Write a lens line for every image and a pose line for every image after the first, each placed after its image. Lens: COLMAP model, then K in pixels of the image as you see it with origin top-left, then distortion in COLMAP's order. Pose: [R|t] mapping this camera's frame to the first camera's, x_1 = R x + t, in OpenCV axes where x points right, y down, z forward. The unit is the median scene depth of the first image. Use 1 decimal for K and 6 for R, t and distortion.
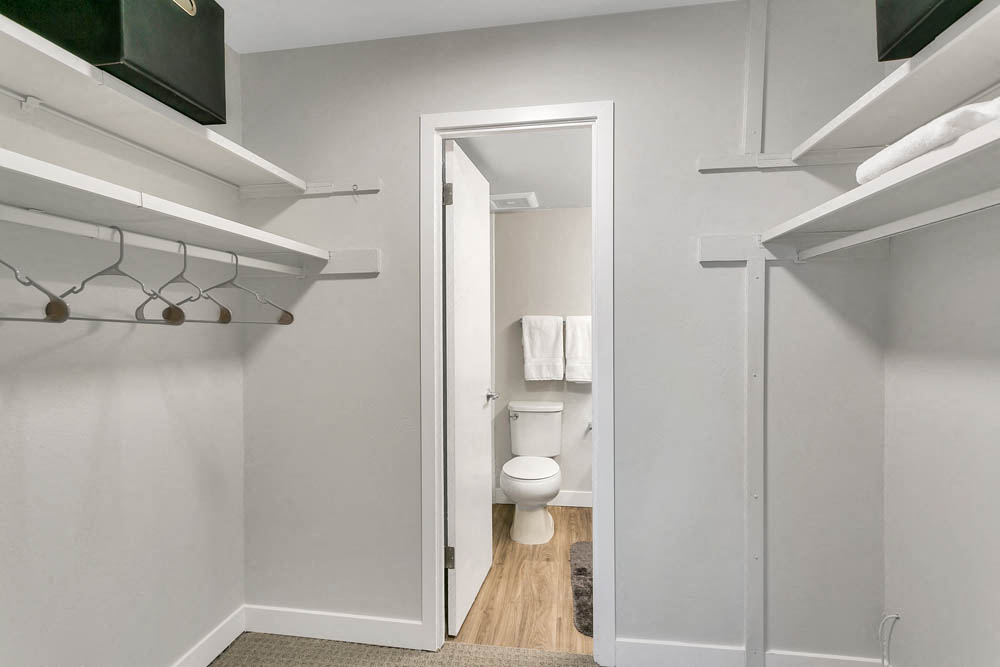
lens RADIAL K [[478.1, 0, 498.7], [0, 478.1, 336.0], [0, 0, 1]] dist [-0.003079, 0.004576]
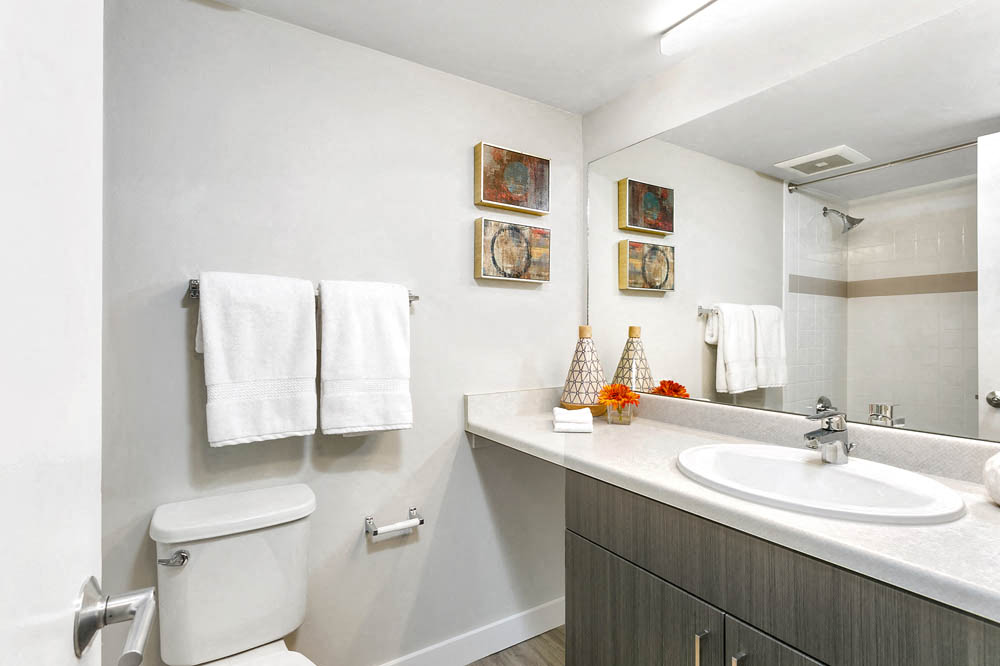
lens RADIAL K [[478.1, 0, 495.1], [0, 478.1, 328.2], [0, 0, 1]] dist [-0.003079, 0.004576]
pose [[0.765562, 0.011273, 0.643264, -0.013444], [-0.004533, 0.999916, -0.012128, 0.005511], [-0.643347, 0.006369, 0.765549, 0.581958]]
